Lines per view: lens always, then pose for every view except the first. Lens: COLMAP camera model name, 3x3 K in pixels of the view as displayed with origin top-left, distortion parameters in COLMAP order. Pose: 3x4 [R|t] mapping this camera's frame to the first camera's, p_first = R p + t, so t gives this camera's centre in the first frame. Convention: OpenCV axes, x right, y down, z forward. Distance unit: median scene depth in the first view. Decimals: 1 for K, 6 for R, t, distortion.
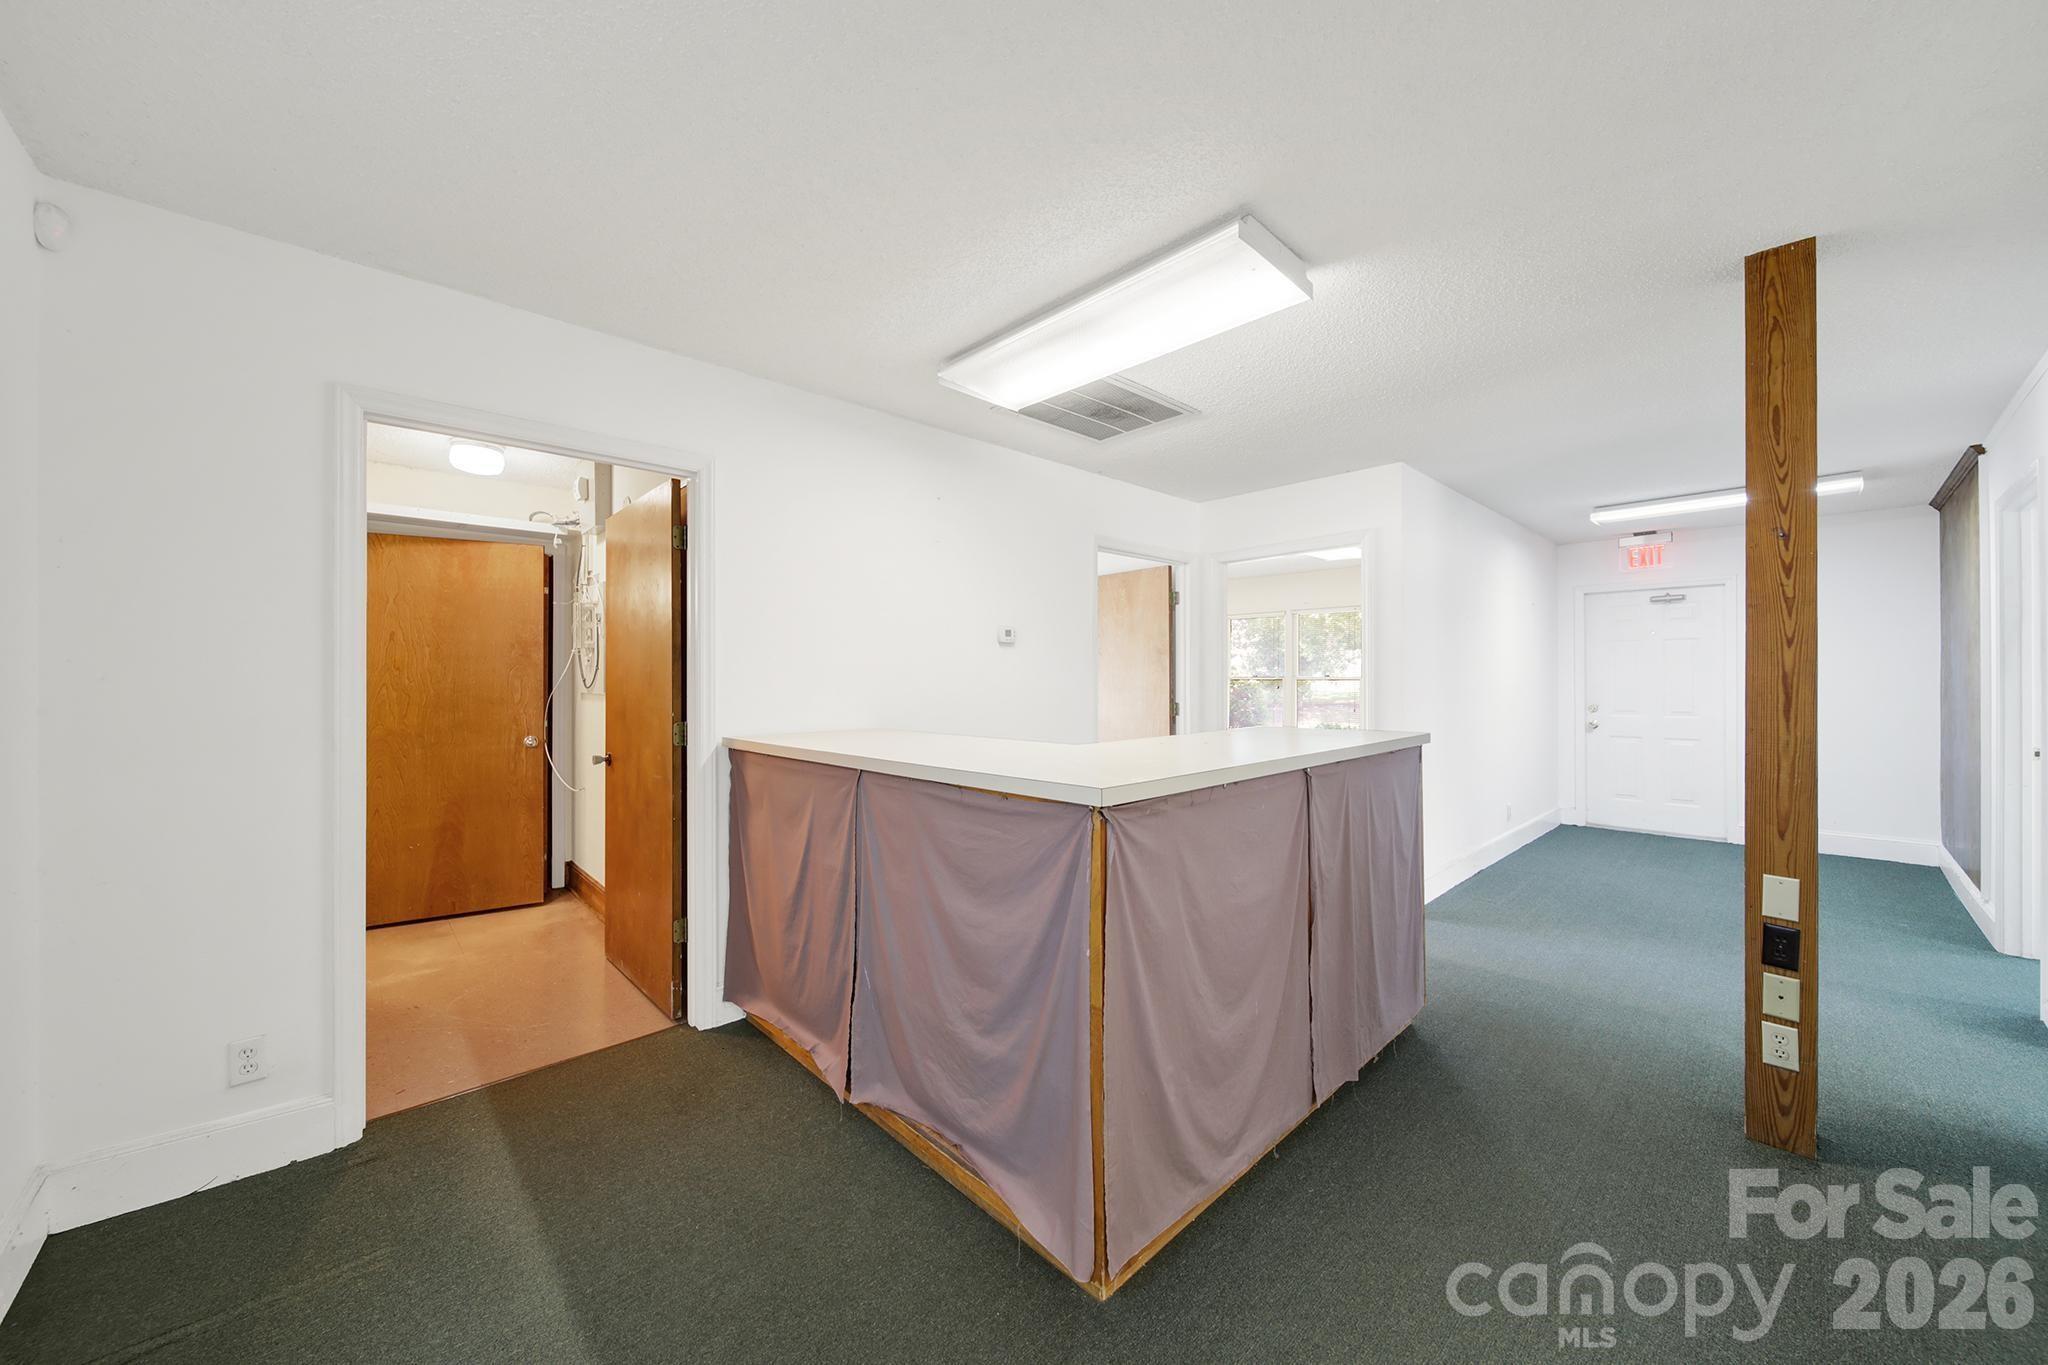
lens RADIAL K [[749.4, 0, 1022.9], [0, 749.4, 676.7], [0, 0, 1]] dist [-0.002905, -0.001226]
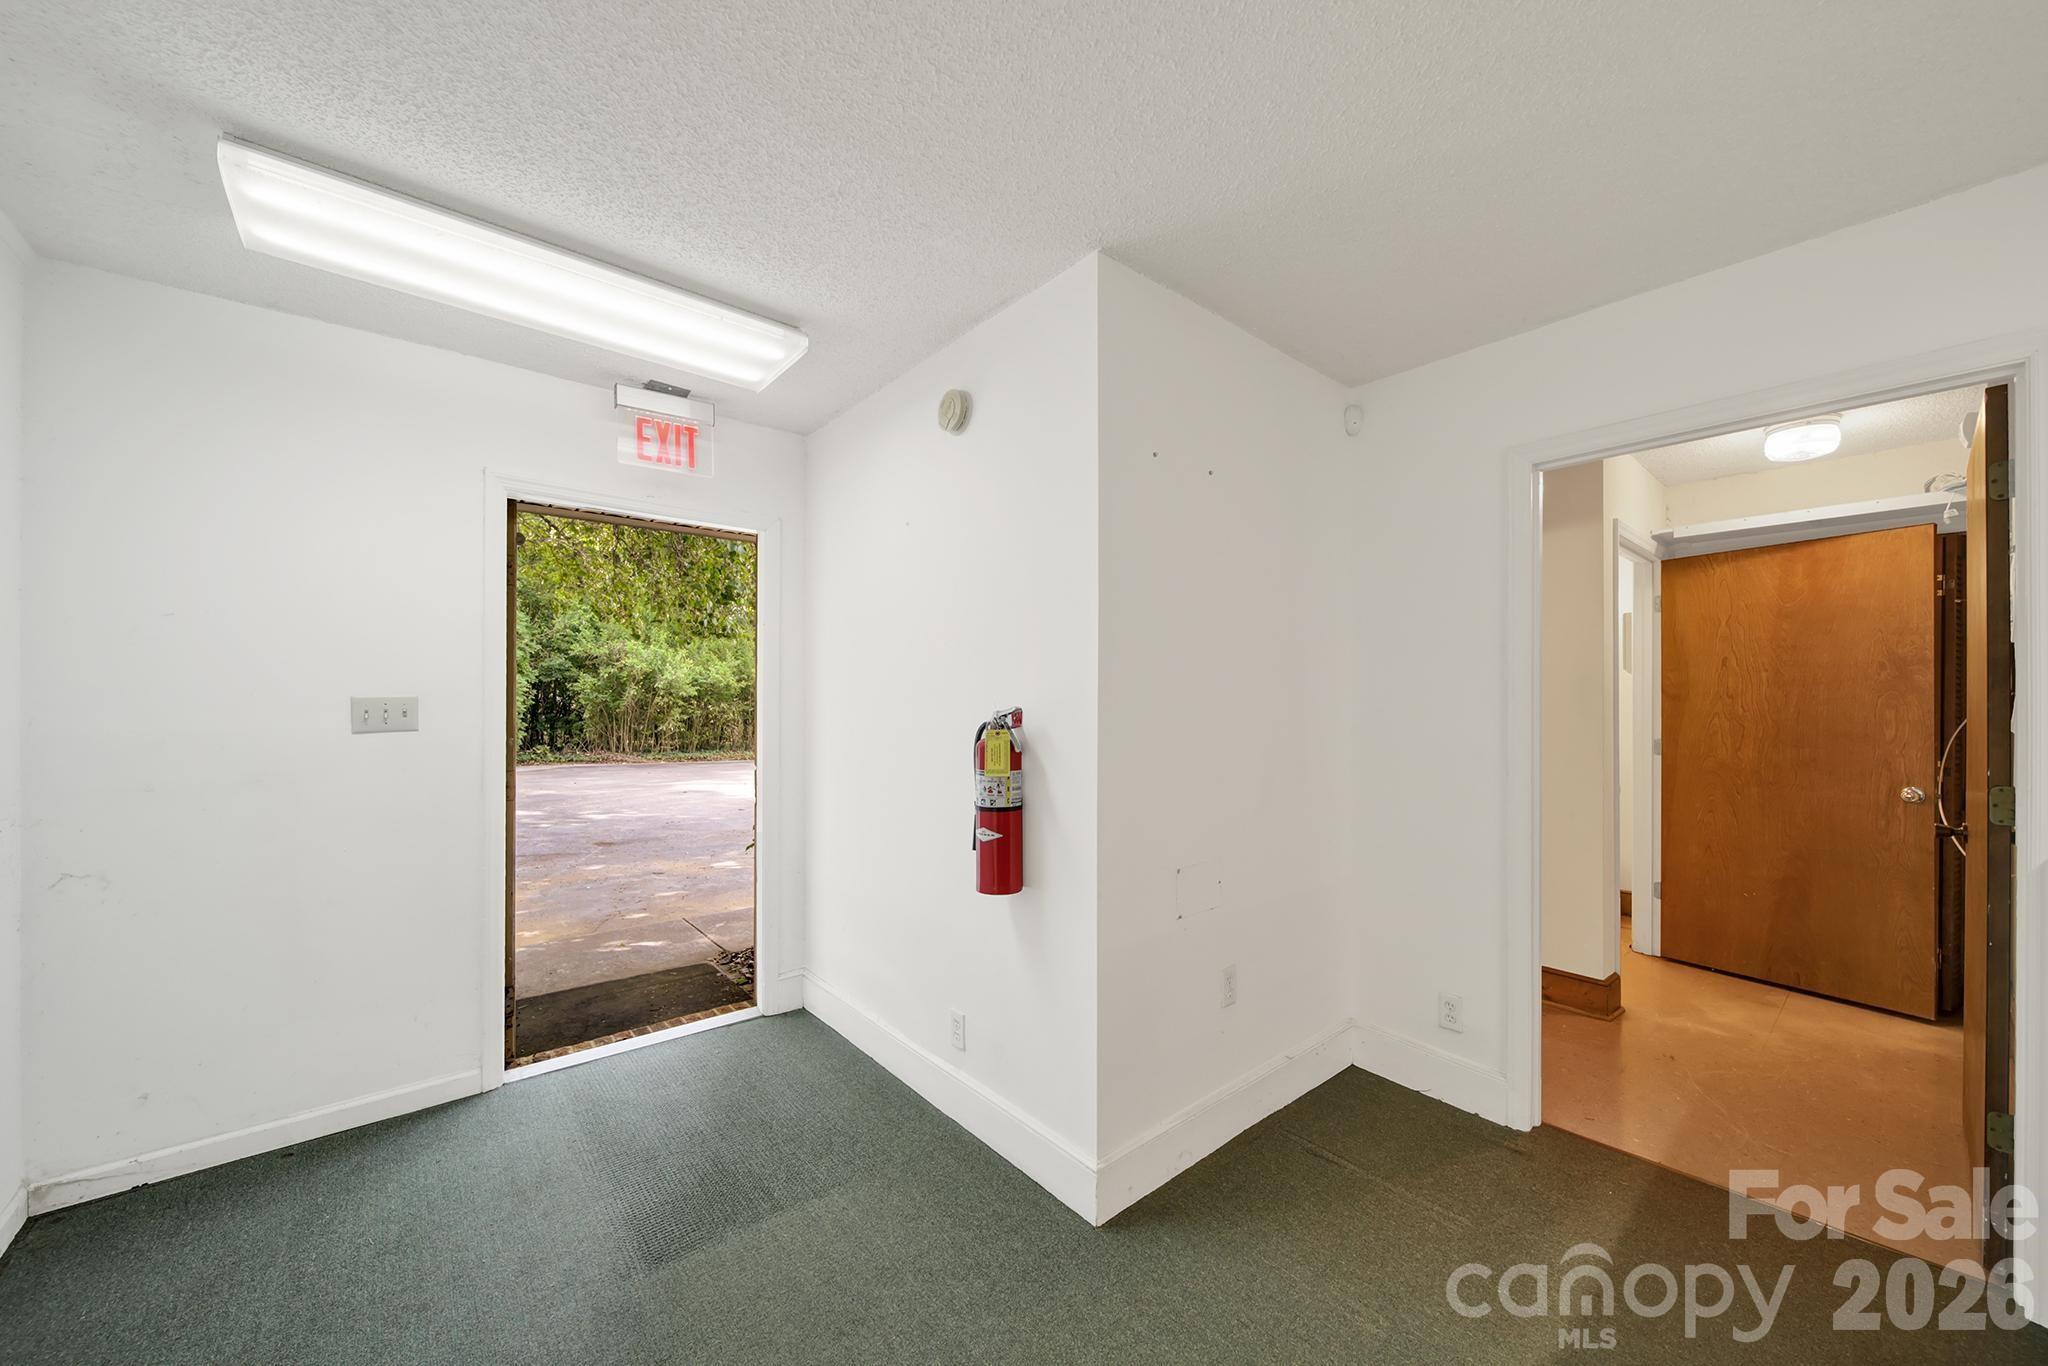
lens RADIAL K [[749.4, 0, 1014.3], [0, 749.4, 702.5], [0, 0, 1]] dist [-0.002905, -0.001226]
pose [[-0.078007, 0.000946, -0.996952, 0.195188], [0.001491, 0.999999, 0.000832, -0.007991], [0.996952, -0.001422, -0.078008, 0.251743]]
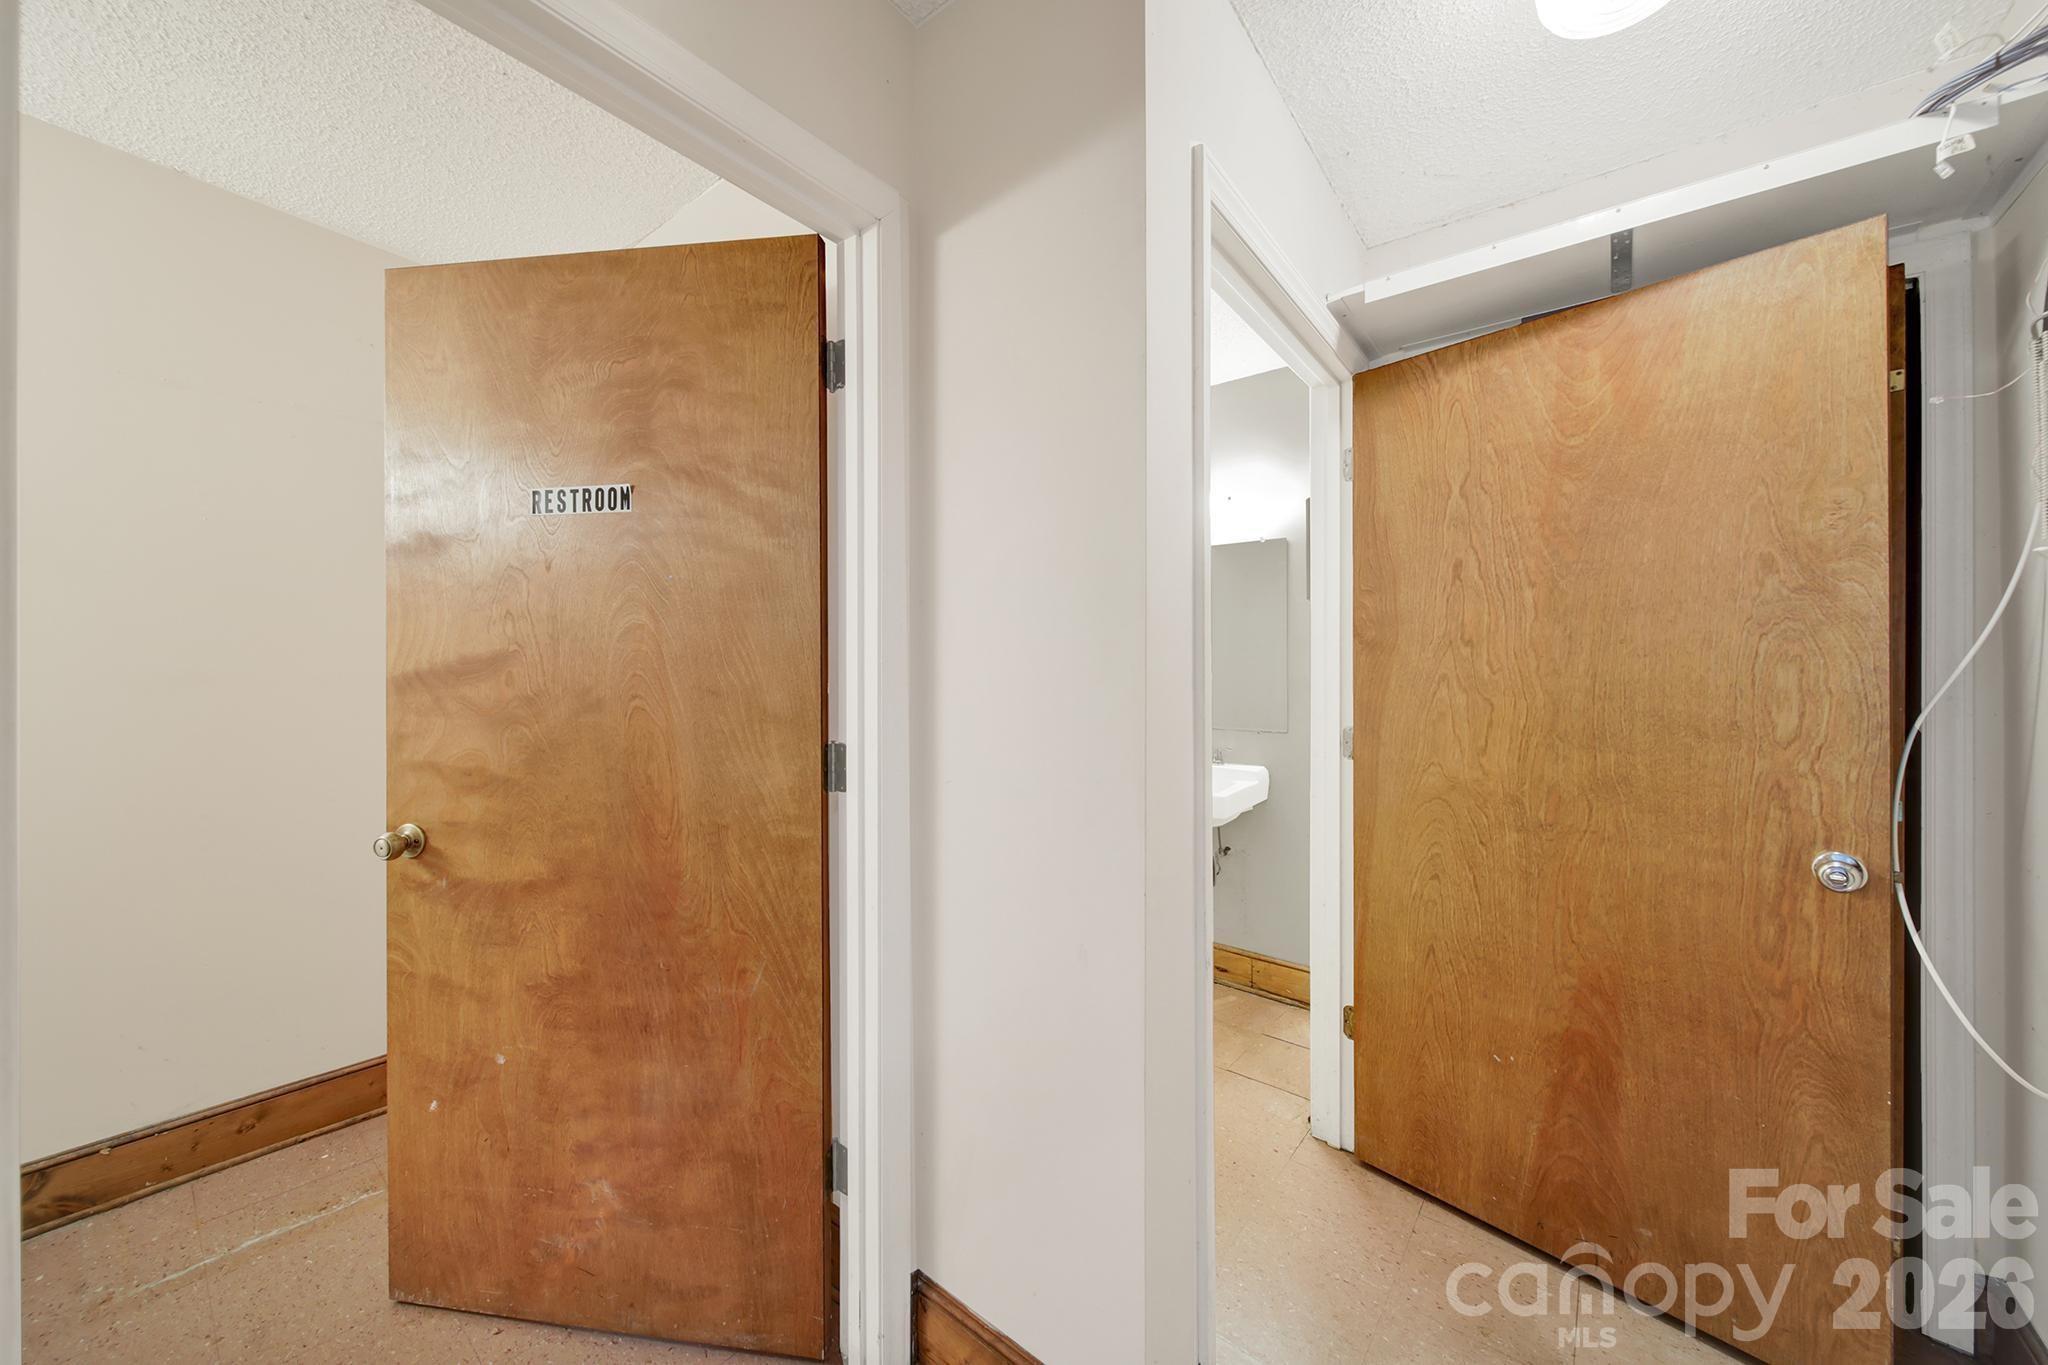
lens RADIAL K [[749.4, 0, 1027.6], [0, 749.4, 665.2], [0, 0, 1]] dist [-0.002905, -0.001226]
pose [[0.161420, -0.003829, -0.986878, -0.578238], [0.001154, 0.999993, -0.003691, 0.005338], [0.986885, -0.000543, 0.161423, 0.878878]]
